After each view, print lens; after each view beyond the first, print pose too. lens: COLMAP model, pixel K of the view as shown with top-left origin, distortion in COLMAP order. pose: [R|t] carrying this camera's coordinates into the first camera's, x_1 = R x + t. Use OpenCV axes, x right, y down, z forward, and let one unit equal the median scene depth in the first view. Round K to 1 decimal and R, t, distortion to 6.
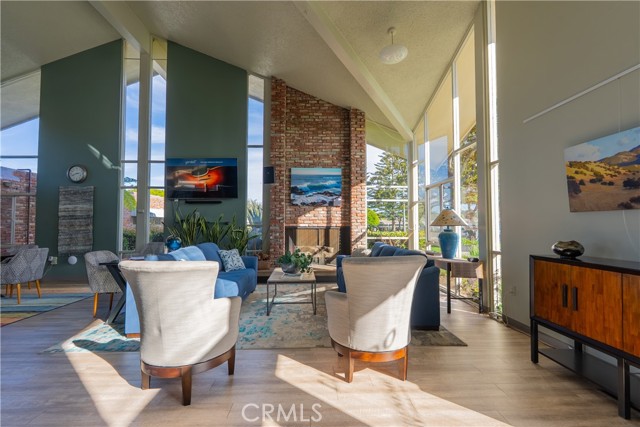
lens RADIAL K [[280.8, 0, 320.0], [0, 280.8, 213.5], [0, 0, 1]] dist [-0.000772, 0.000141]
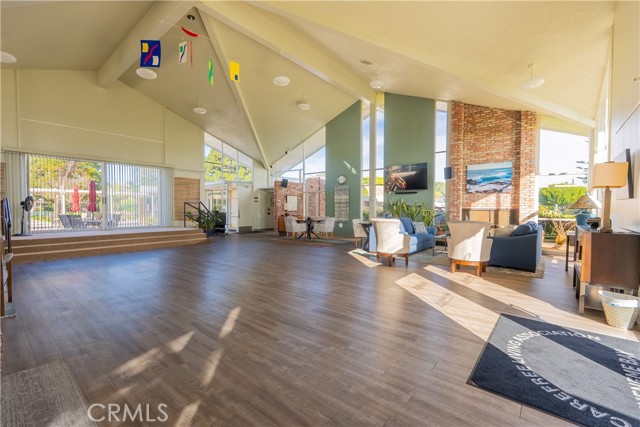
lens RADIAL K [[280.8, 0, 320.0], [0, 280.8, 213.5], [0, 0, 1]] dist [-0.000772, 0.000141]
pose [[0.743542, 0.019508, -0.668405, 0.278503], [0.022199, 0.998303, 0.053831, -0.019697], [0.668321, -0.054863, 0.741847, -0.491819]]
